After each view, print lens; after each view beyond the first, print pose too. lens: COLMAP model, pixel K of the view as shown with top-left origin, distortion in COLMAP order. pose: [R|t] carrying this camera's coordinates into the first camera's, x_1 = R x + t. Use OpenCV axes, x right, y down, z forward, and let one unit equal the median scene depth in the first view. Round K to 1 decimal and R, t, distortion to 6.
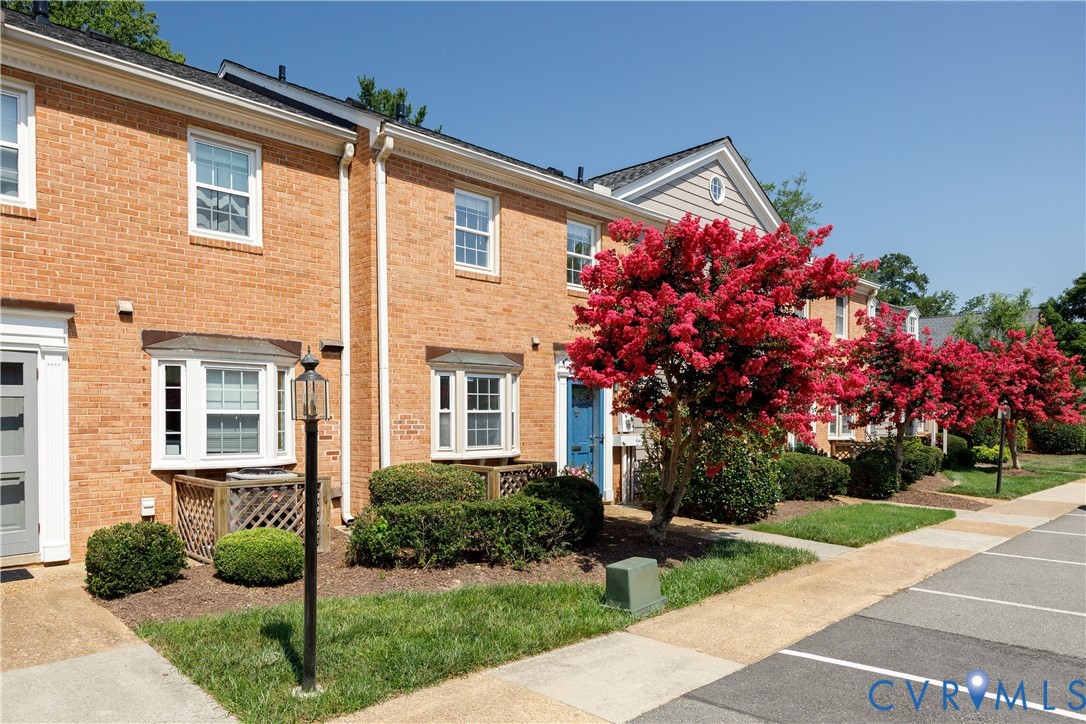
lens RADIAL K [[734.1, 0, 542.2], [0, 734.1, 377.5], [0, 0, 1]] dist [0.009911, 0.001141]
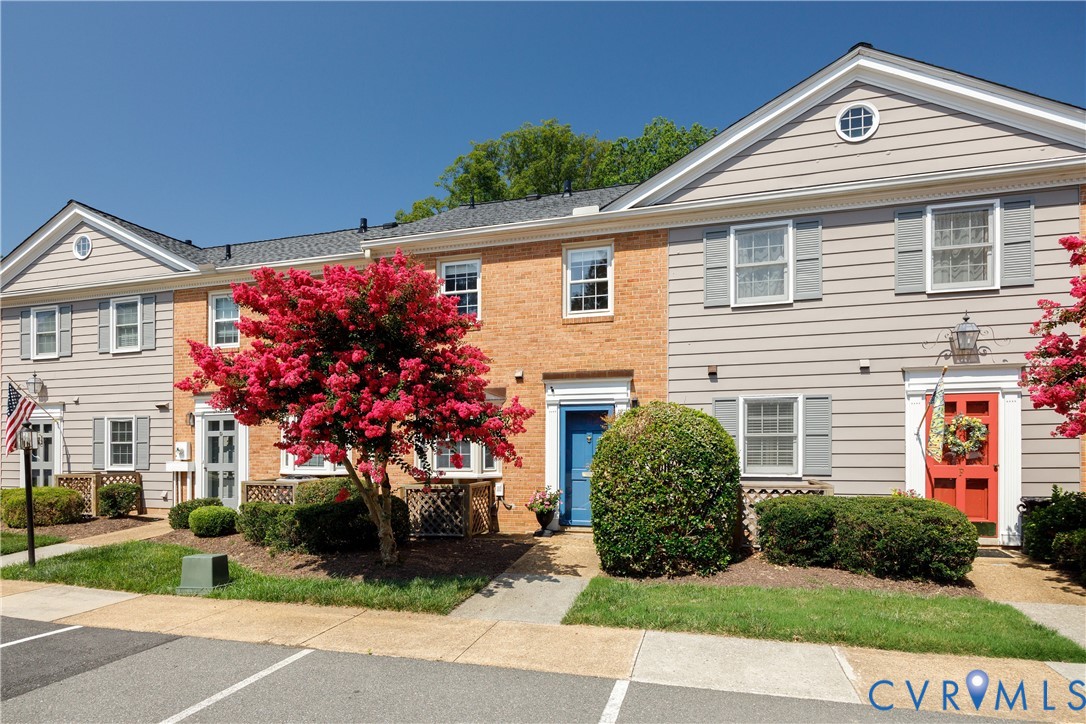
lens RADIAL K [[576.6, 0, 542.3], [0, 576.6, 422.0], [0, 0, 1]] dist [-0.000007, 0.000414]
pose [[0.495734, -0.036088, -0.867725, 1.020891], [0.053093, 0.998527, -0.011196, 0.044539], [0.866850, -0.040520, 0.496919, 0.809455]]
